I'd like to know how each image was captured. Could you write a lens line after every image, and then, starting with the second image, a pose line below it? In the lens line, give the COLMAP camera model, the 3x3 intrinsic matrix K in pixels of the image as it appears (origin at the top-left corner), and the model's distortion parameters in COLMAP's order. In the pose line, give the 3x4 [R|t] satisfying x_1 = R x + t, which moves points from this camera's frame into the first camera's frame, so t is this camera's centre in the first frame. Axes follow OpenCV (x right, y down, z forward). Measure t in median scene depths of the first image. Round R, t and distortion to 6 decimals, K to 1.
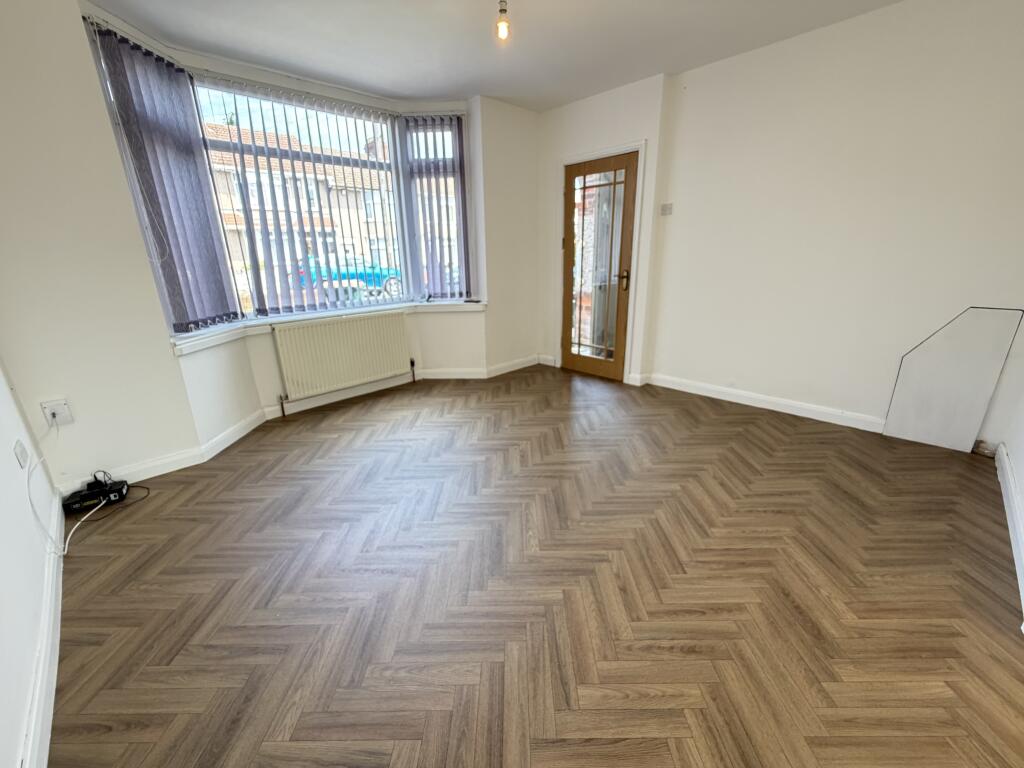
lens RADIAL K [[421.1, 0, 515.2], [0, 421.1, 370.4], [0, 0, 1]] dist [0.003204, -0.000310]
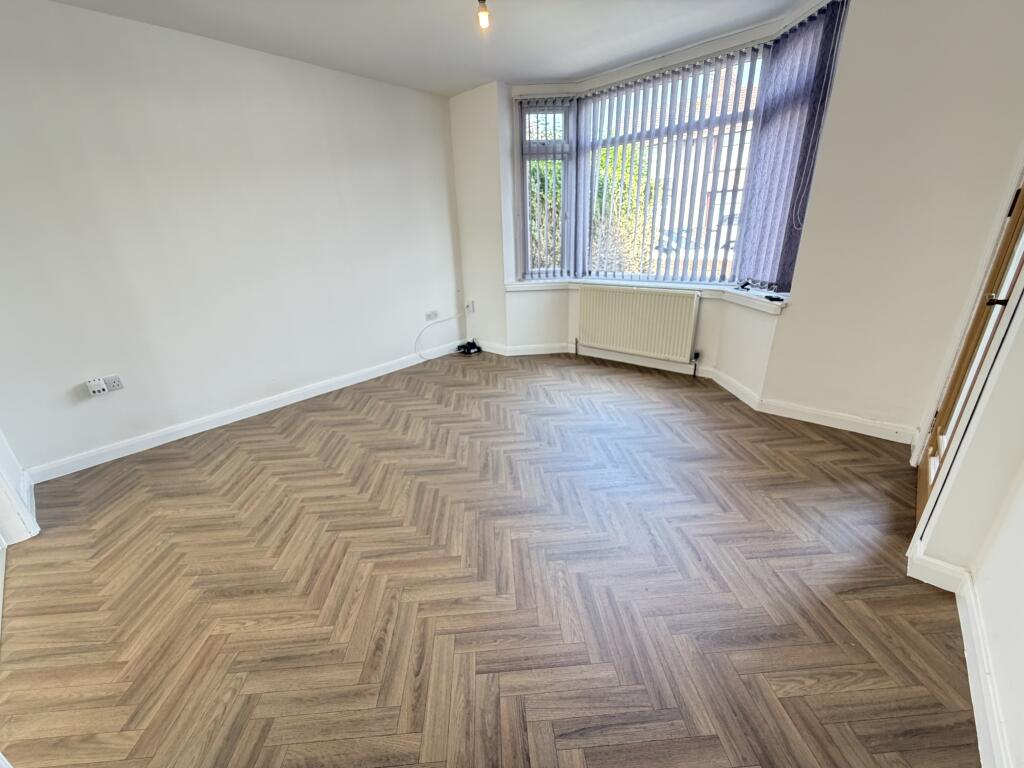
lens RADIAL K [[403.5, 0, 512.0], [0, 403.5, 384.0], [0, 0, 1]] dist [-0.002696, -0.000284]
pose [[0.062781, 0.374736, -0.925004, 0.957058], [-0.233591, 0.906606, 0.351428, -0.303001], [0.970306, 0.194009, 0.144453, 0.903496]]
